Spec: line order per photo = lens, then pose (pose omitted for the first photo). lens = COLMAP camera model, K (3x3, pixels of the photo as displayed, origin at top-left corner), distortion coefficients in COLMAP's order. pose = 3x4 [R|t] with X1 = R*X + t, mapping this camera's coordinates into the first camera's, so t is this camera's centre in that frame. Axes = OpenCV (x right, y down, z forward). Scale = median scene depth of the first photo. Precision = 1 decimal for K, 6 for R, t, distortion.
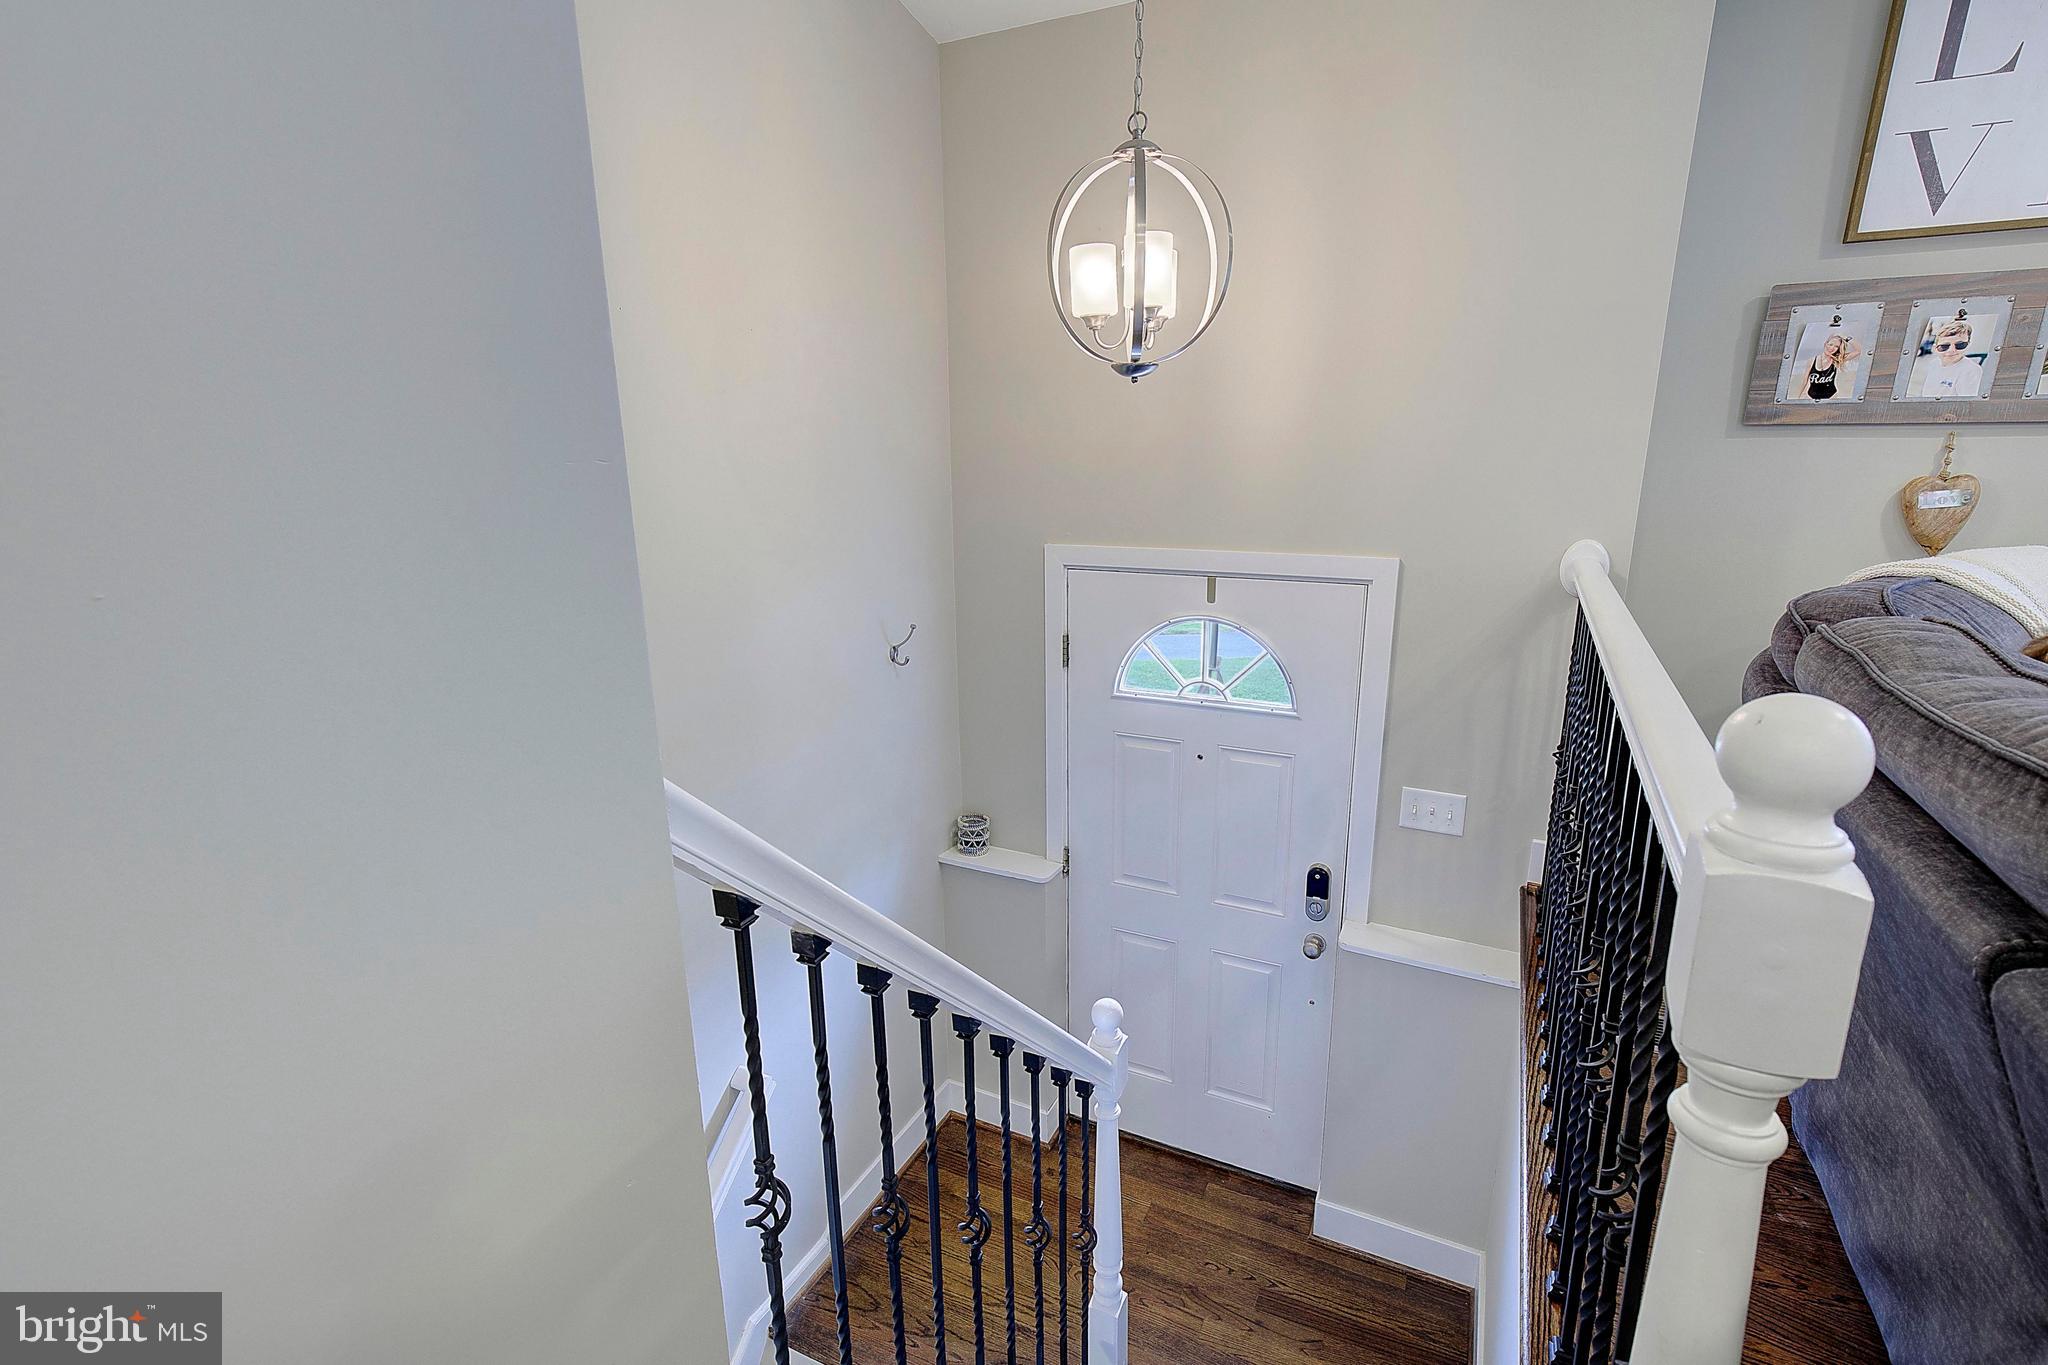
lens RADIAL K [[943.1, 0, 1059.5], [0, 943.1, 696.4], [0, 0, 1]] dist [0.003720, 0.000207]
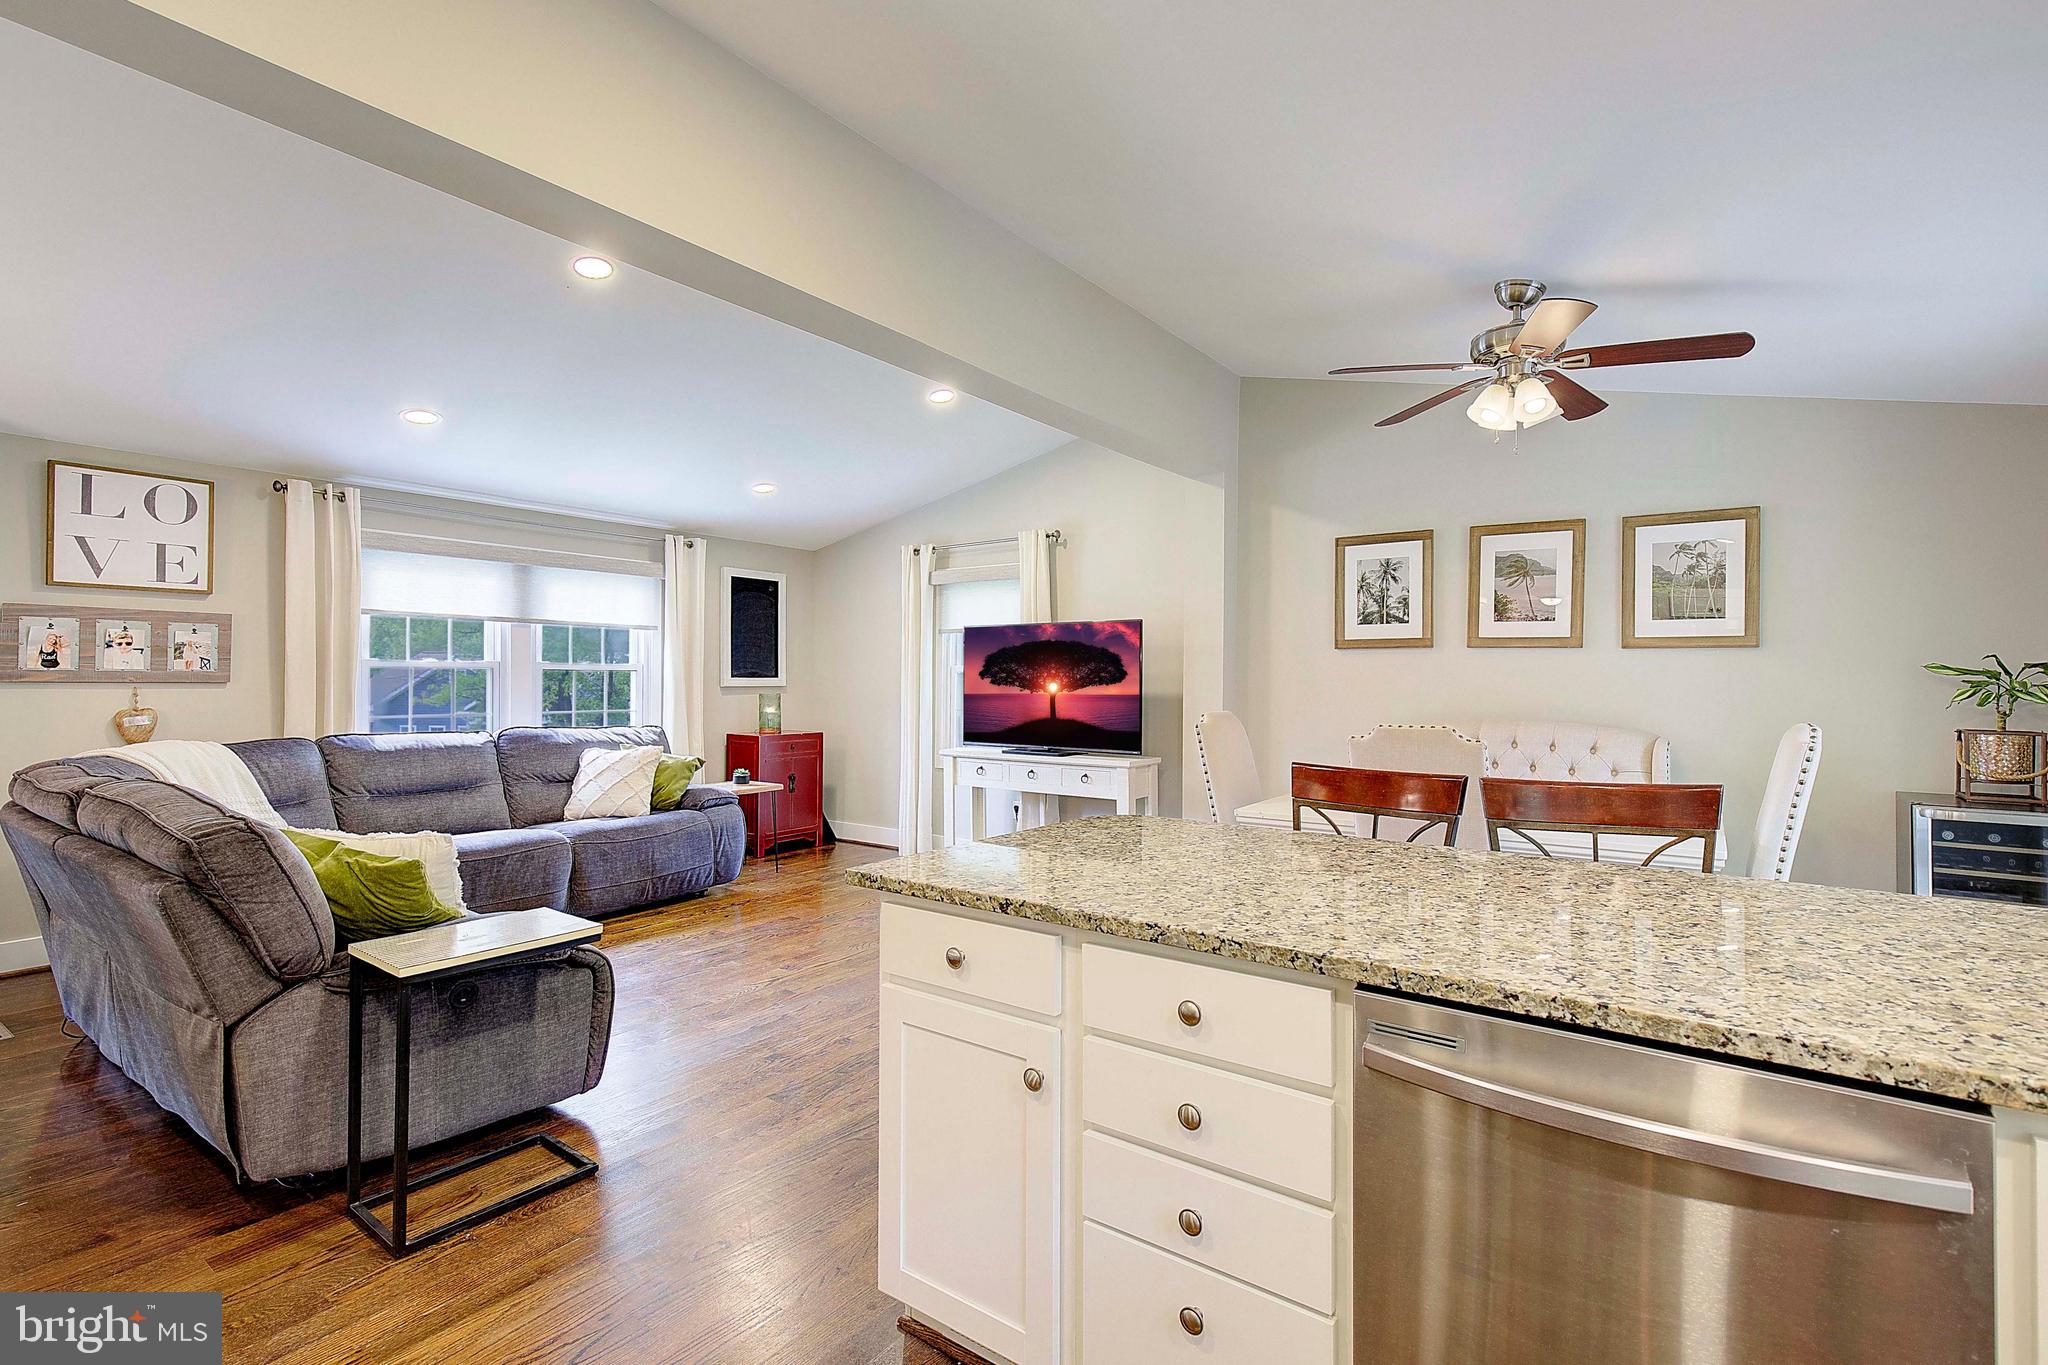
lens RADIAL K [[943.1, 0, 1058.4], [0, 943.1, 673.3], [0, 0, 1]] dist [0.003720, 0.000207]
pose [[0.174087, 0.009931, 0.984680, -0.600920], [0.248652, 0.967102, -0.053714, 0.255264], [-0.952820, 0.254194, 0.165891, -1.076963]]
